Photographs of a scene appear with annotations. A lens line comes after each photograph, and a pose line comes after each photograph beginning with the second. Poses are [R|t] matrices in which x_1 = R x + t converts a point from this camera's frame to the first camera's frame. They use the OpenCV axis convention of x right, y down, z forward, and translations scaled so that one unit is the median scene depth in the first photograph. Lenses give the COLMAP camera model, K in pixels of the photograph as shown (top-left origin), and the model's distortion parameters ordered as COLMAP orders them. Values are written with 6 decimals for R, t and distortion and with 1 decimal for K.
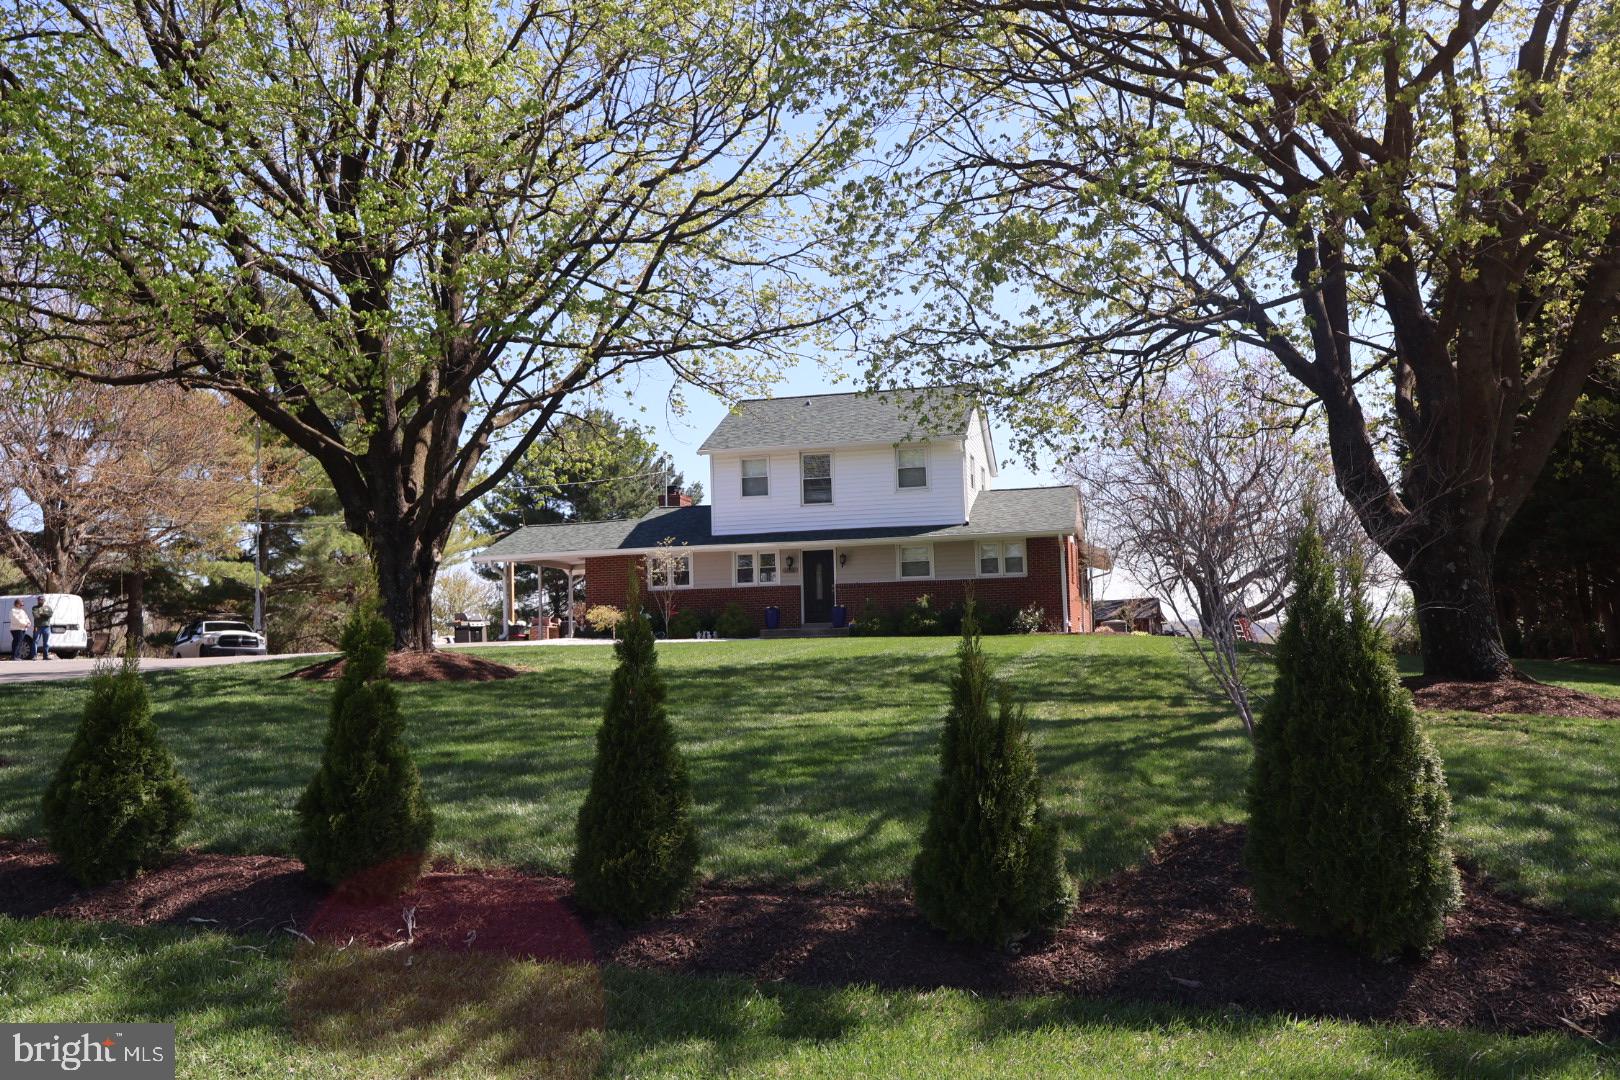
lens RADIAL K [[1393.2, 0, 810.0], [0, 1393.2, 540.0], [0, 0, 1]] dist [0.012614, 0.001072]
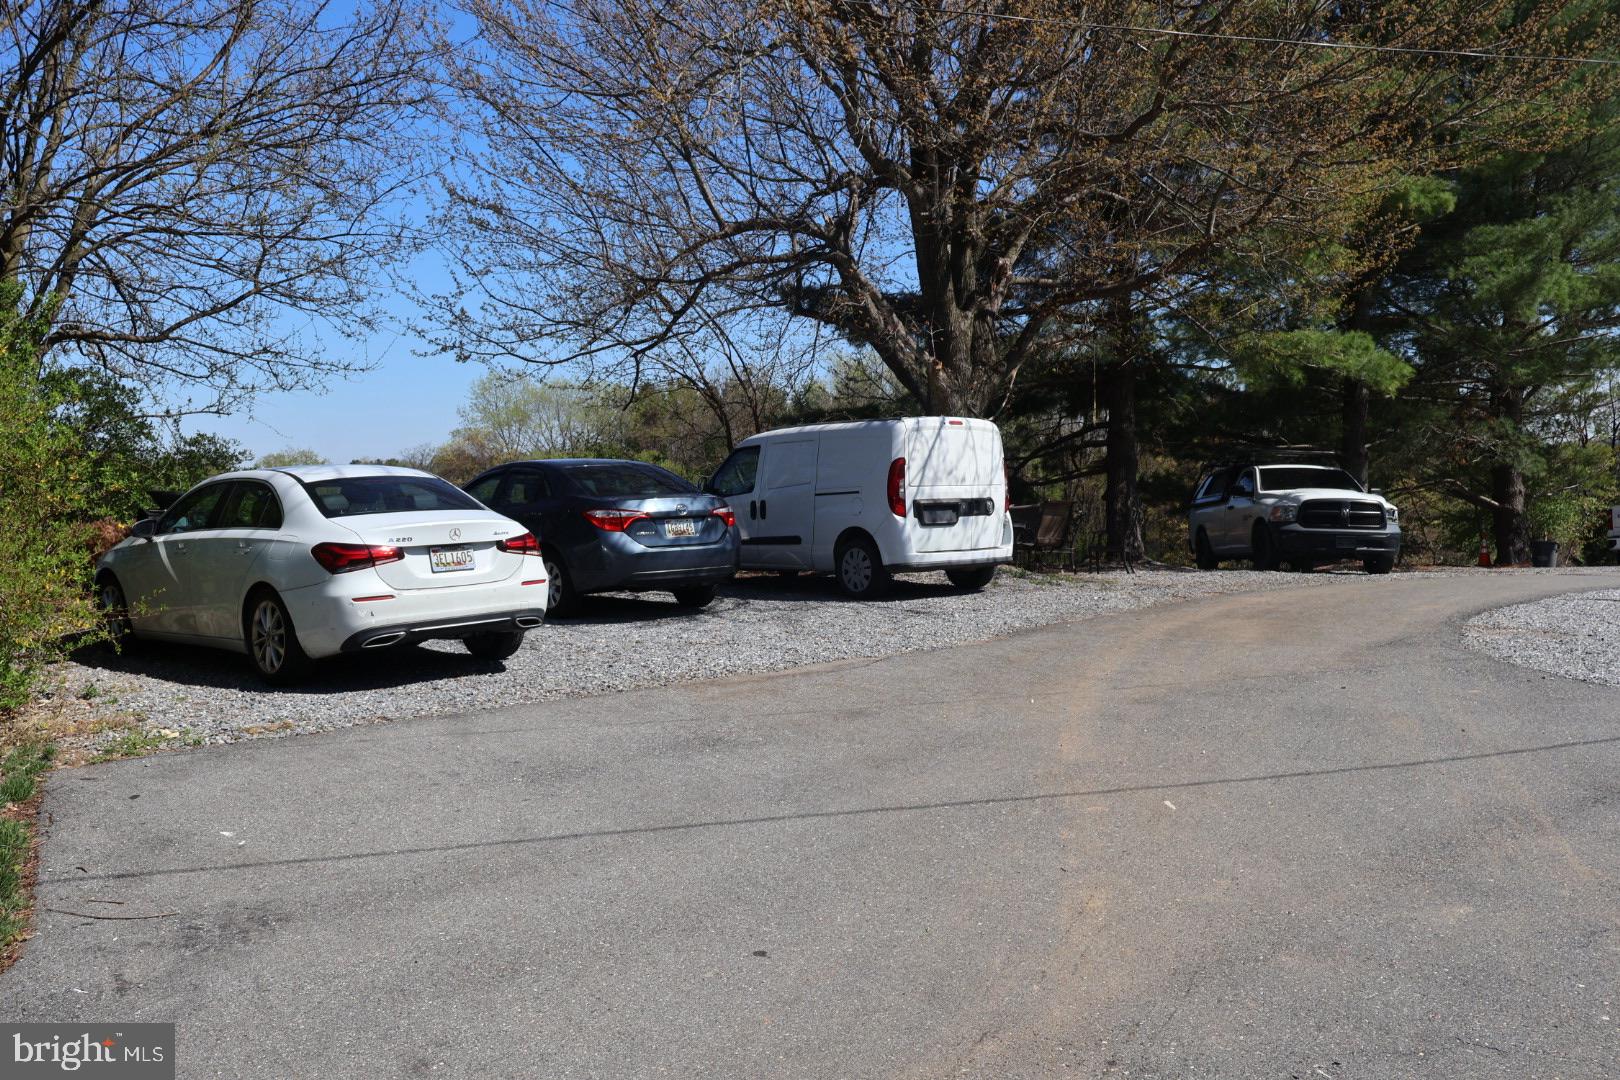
lens RADIAL K [[1393.2, 0, 810.0], [0, 1393.2, 540.0], [0, 0, 1]] dist [0.012614, 0.001072]
pose [[0.793021, 0.041262, -0.607795, -0.277805], [0.042214, 0.991583, 0.122396, 0.020187], [0.607729, -0.122720, 0.784605, 0.560639]]
